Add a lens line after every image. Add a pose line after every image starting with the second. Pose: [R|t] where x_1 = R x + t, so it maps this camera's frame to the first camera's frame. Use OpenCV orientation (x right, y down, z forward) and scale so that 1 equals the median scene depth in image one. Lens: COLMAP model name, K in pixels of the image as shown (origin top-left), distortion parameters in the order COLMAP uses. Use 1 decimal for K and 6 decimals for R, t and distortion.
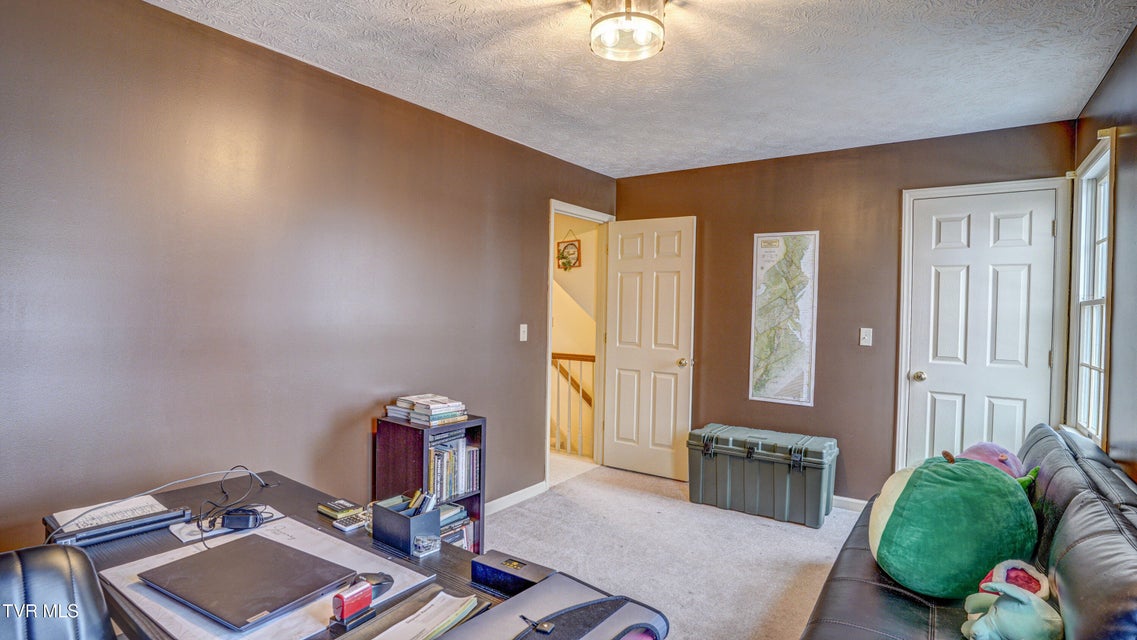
lens RADIAL K [[561.2, 0, 573.7], [0, 561.2, 319.4], [0, 0, 1]] dist [-0.076636, 0.033875]
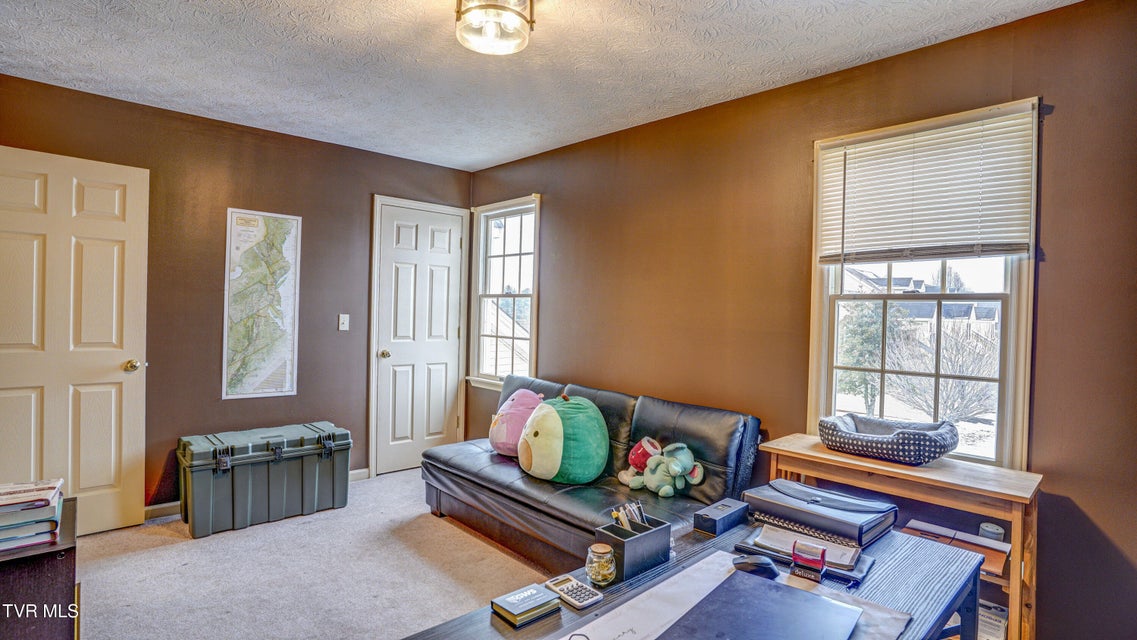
lens RADIAL K [[561.2, 0, 572.7], [0, 561.2, 316.6], [0, 0, 1]] dist [-0.076636, 0.033875]
pose [[0.200307, -0.024408, 0.979429, -0.424162], [-0.003427, 0.999666, 0.025614, -0.008565], [-0.979727, -0.008487, 0.200157, 0.319199]]
